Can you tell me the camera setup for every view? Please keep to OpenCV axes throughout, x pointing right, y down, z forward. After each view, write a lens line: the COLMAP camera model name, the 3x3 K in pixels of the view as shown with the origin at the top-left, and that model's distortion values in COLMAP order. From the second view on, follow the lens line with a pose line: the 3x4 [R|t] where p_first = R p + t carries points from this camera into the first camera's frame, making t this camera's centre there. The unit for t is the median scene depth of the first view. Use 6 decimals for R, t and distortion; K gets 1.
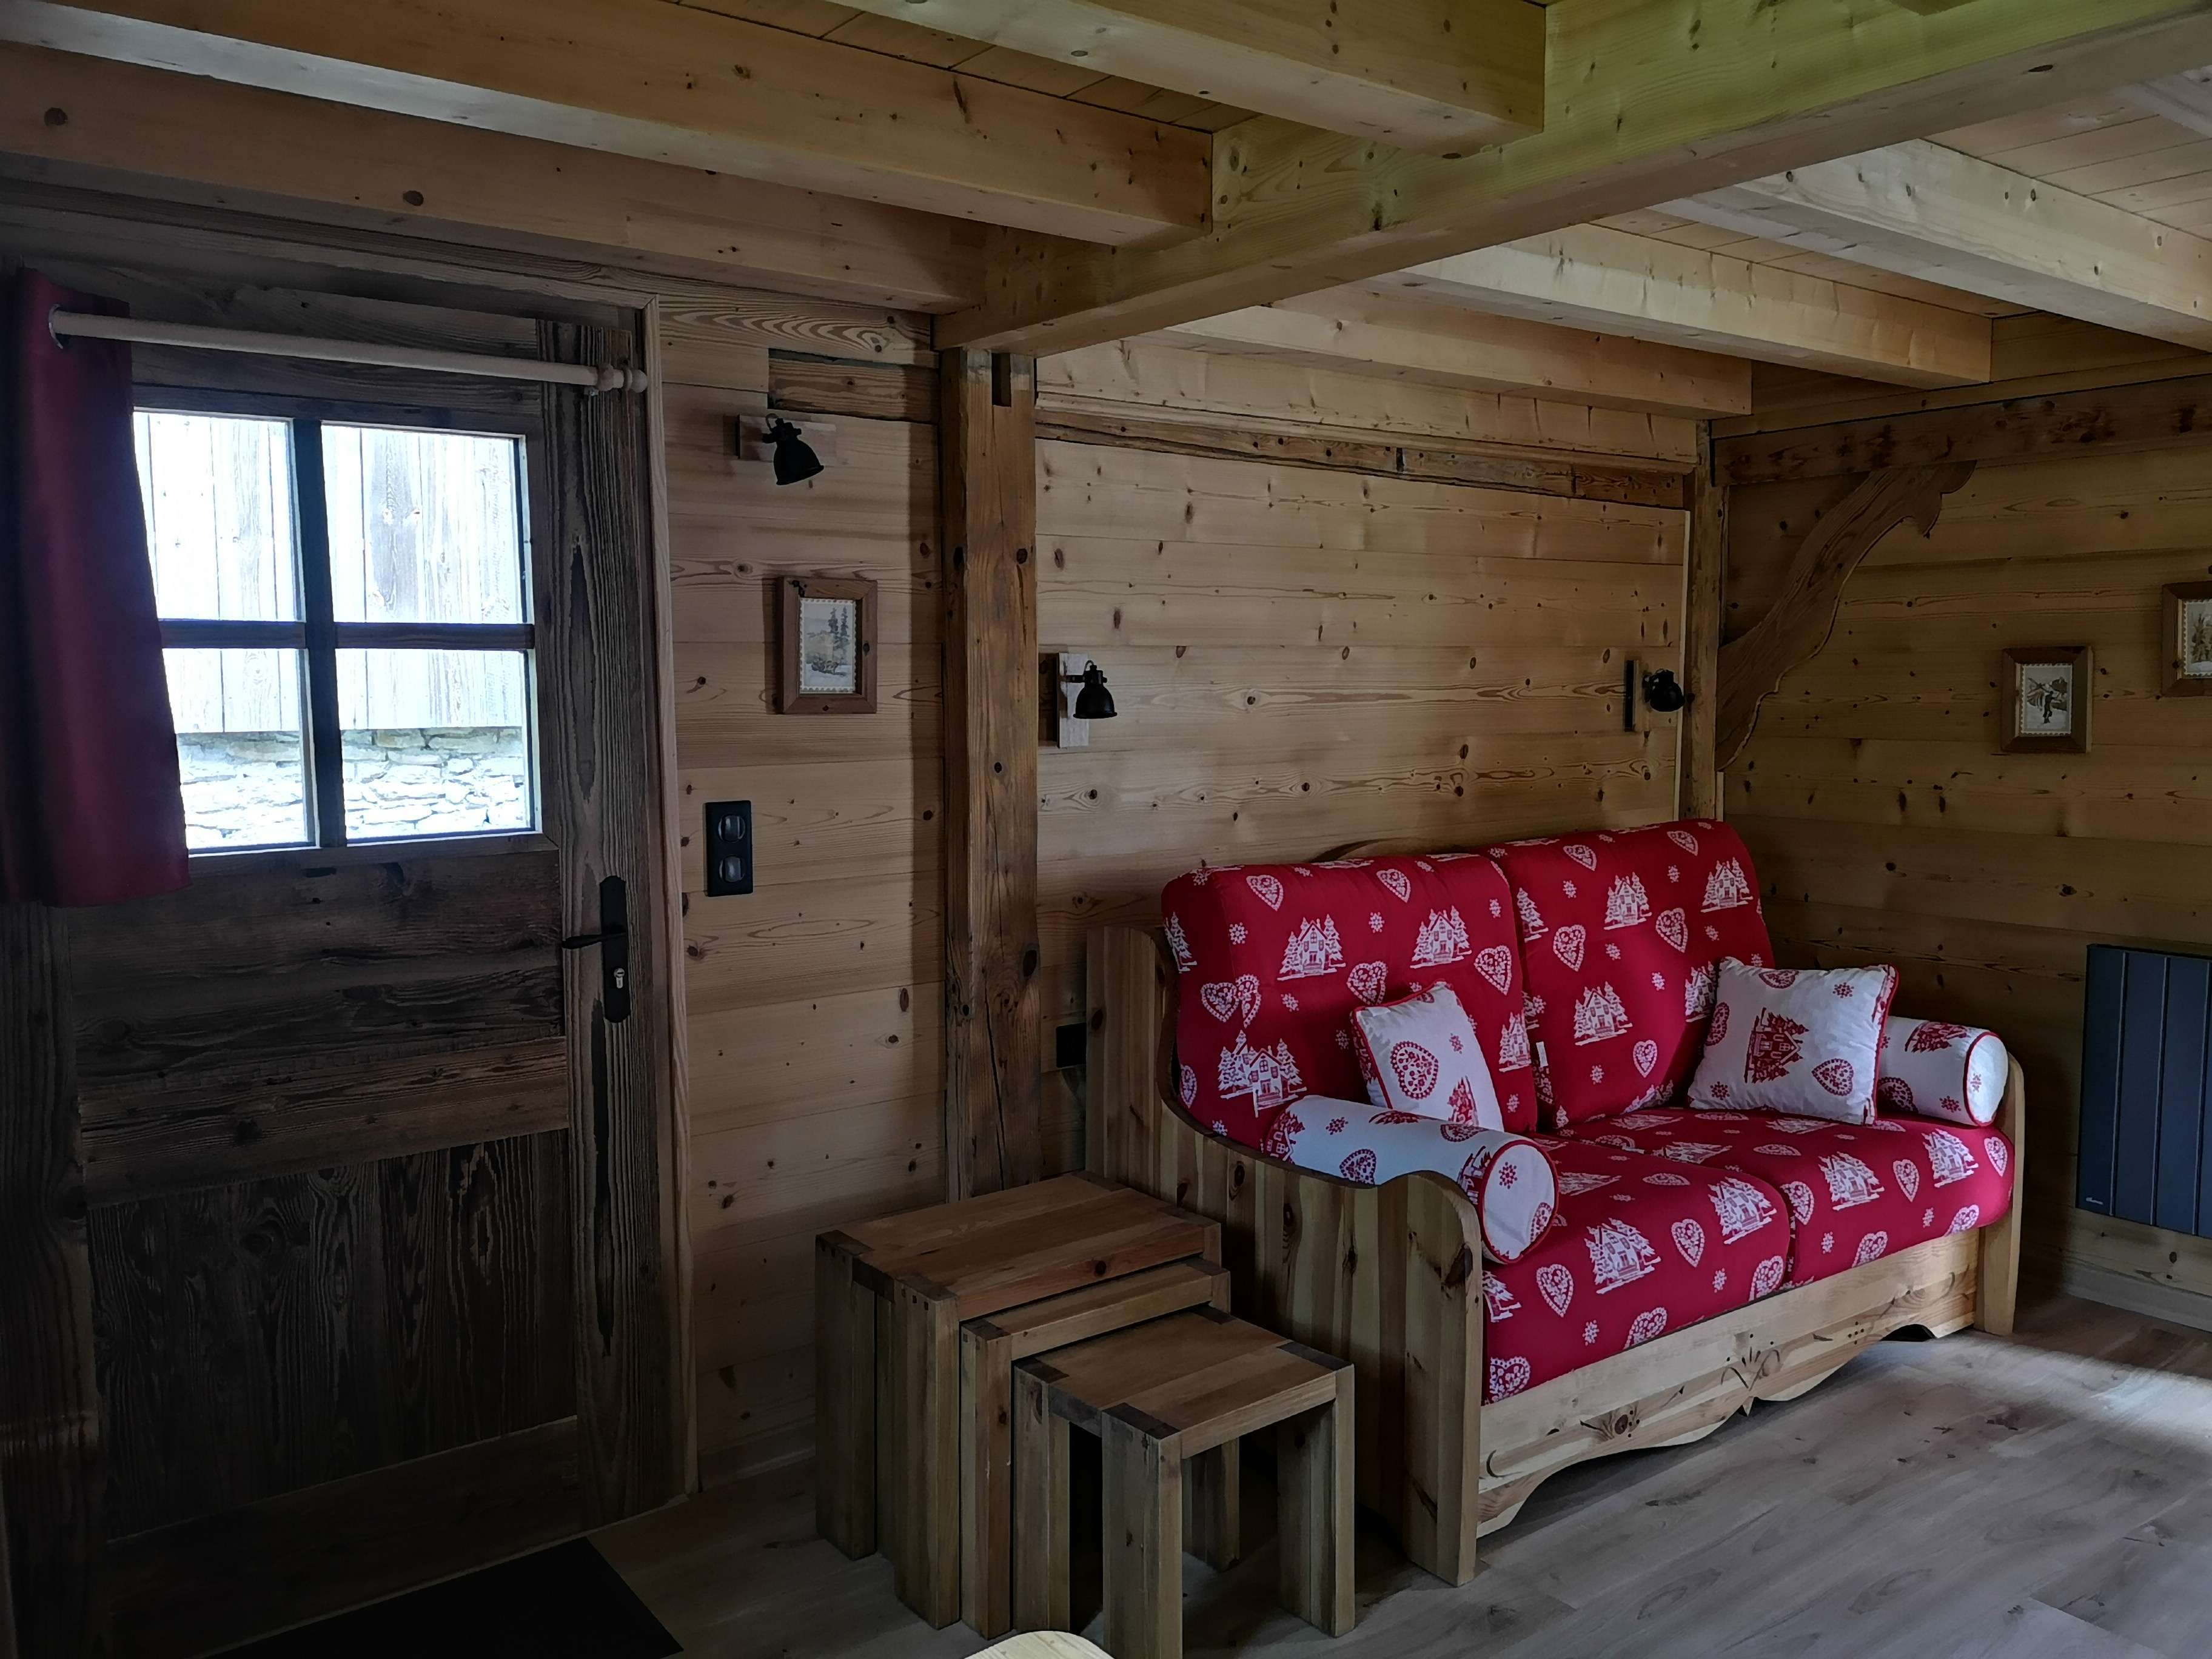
lens RADIAL K [[1691.0, 0, 1106.0], [0, 1691.0, 829.5], [0, 0, 1]] dist [0.057821, -0.059714]
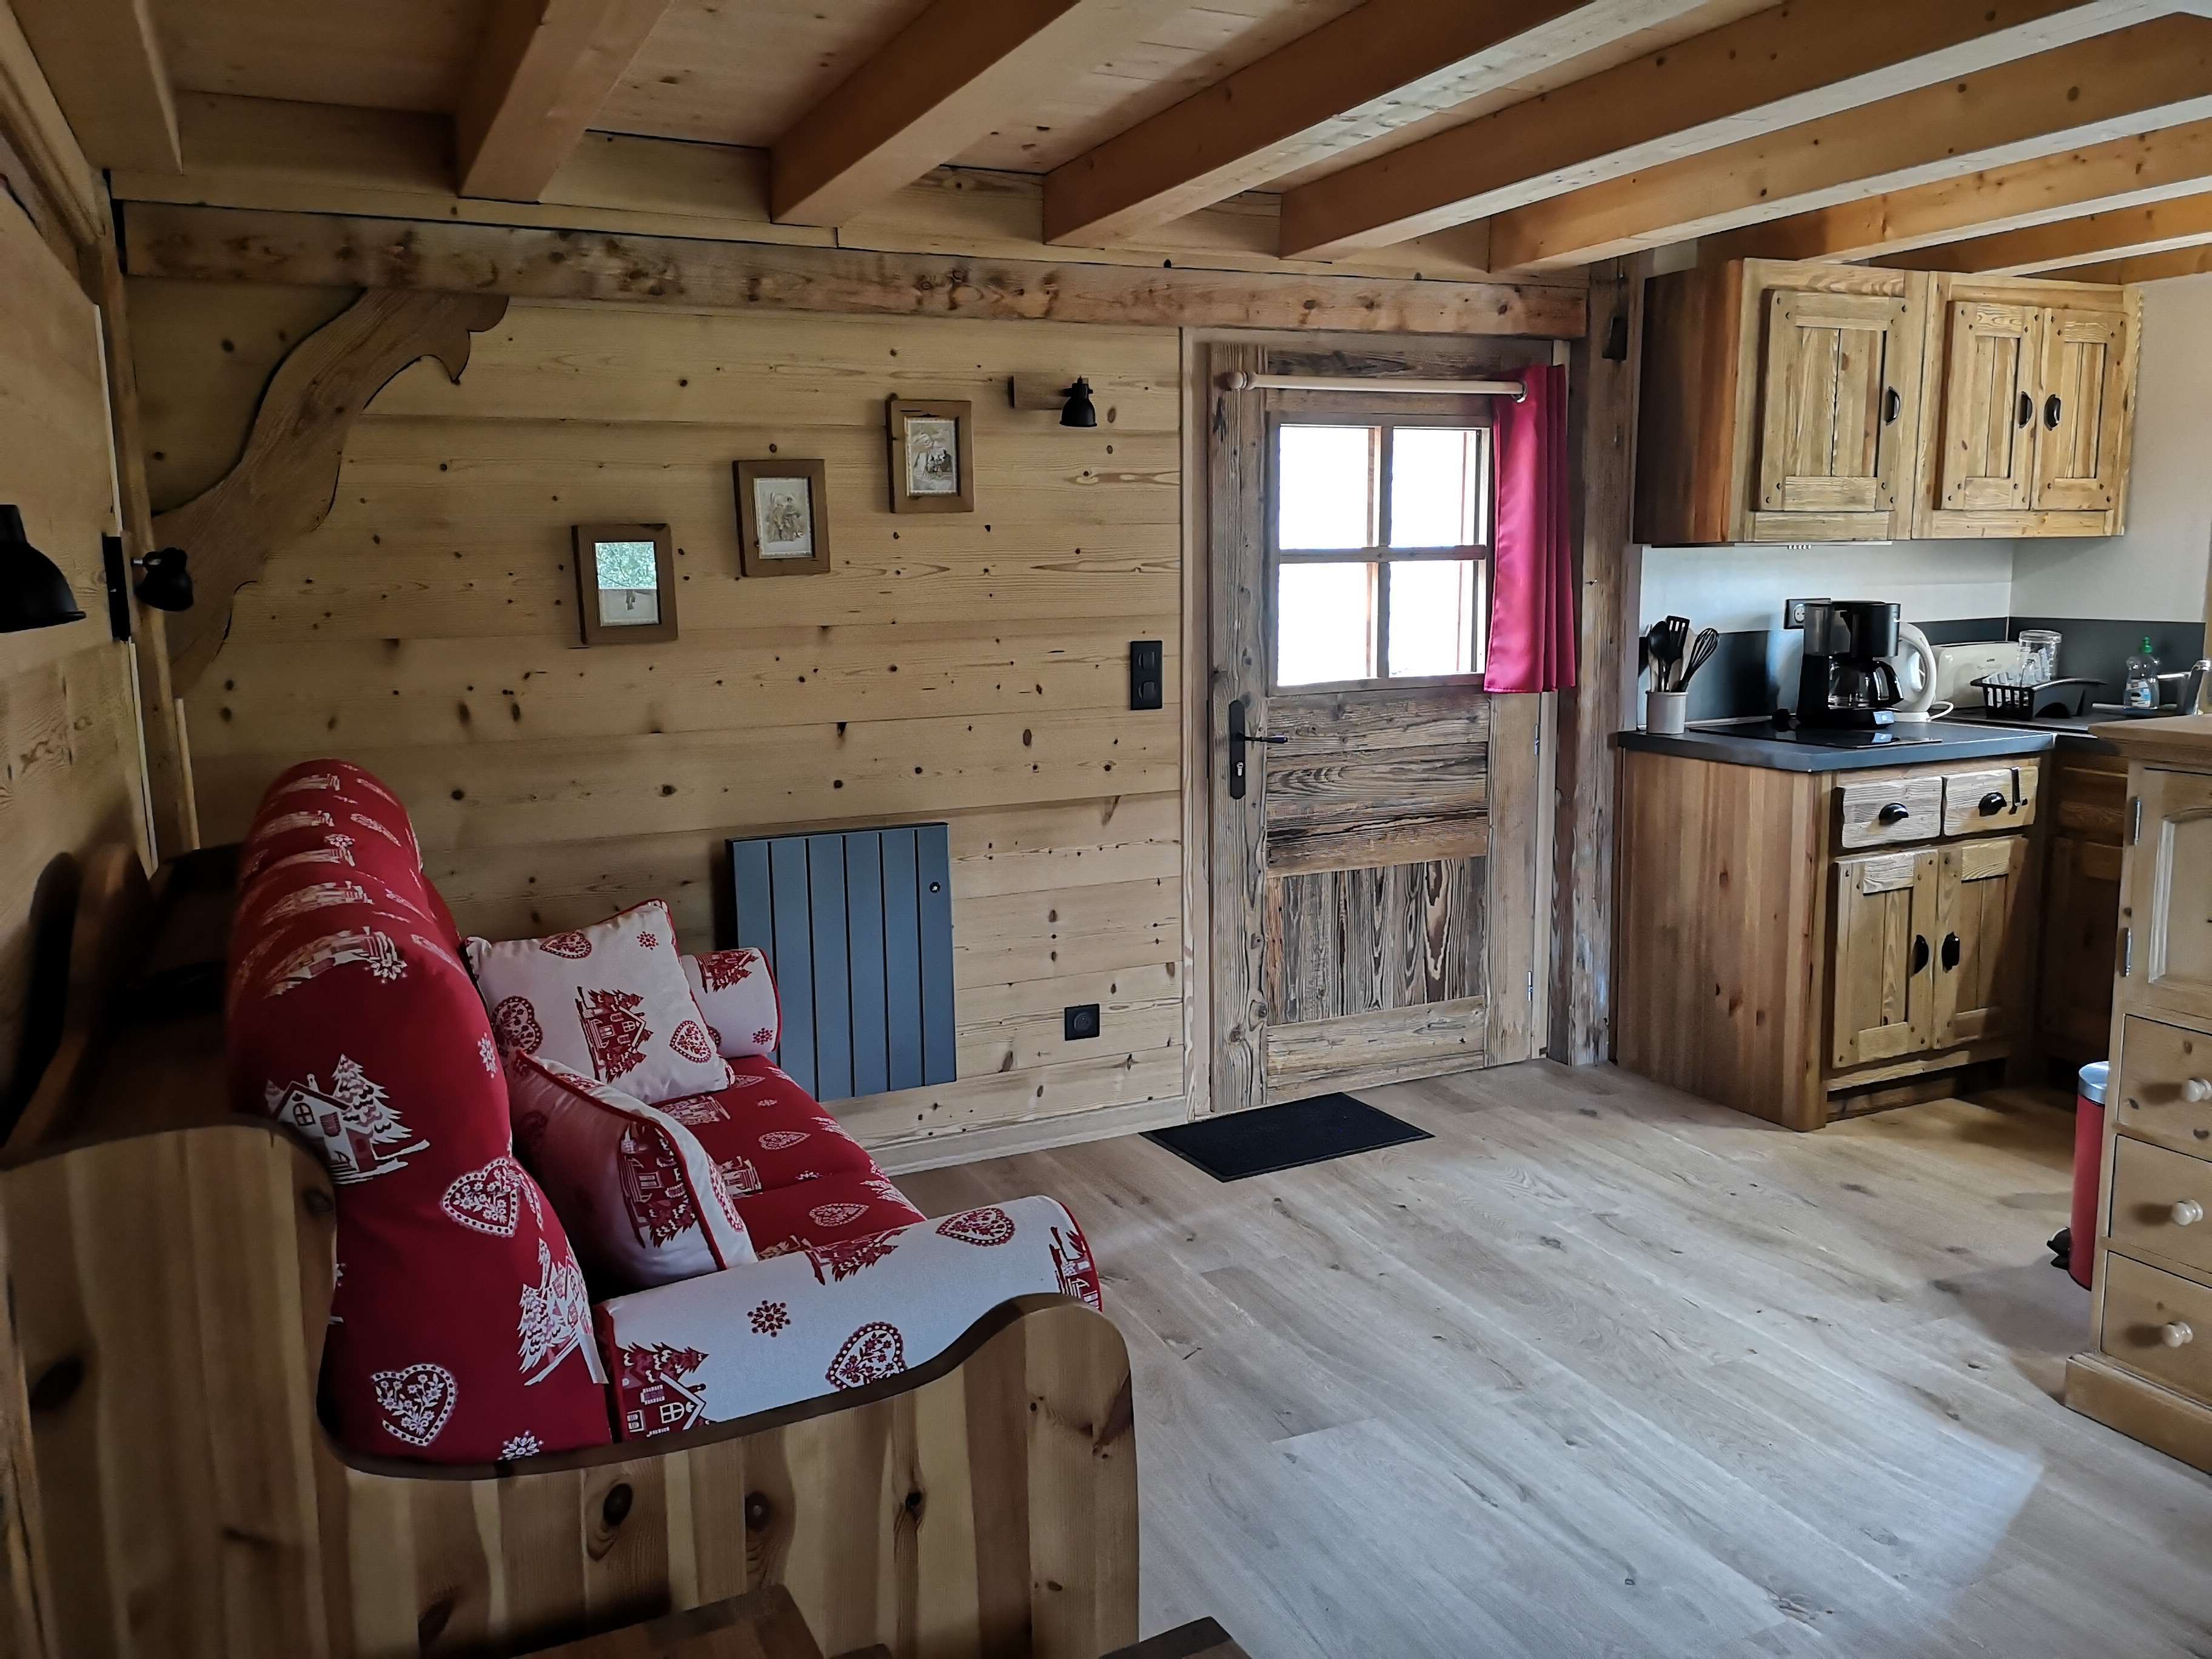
lens RADIAL K [[1691.0, 0, 1106.0], [0, 1691.0, 829.5], [0, 0, 1]] dist [0.057821, -0.059714]
pose [[0.220679, -0.150191, 0.963713, -0.290383], [0.102379, 0.986181, 0.130248, -0.040953], [-0.969958, 0.069921, 0.233006, 0.585568]]
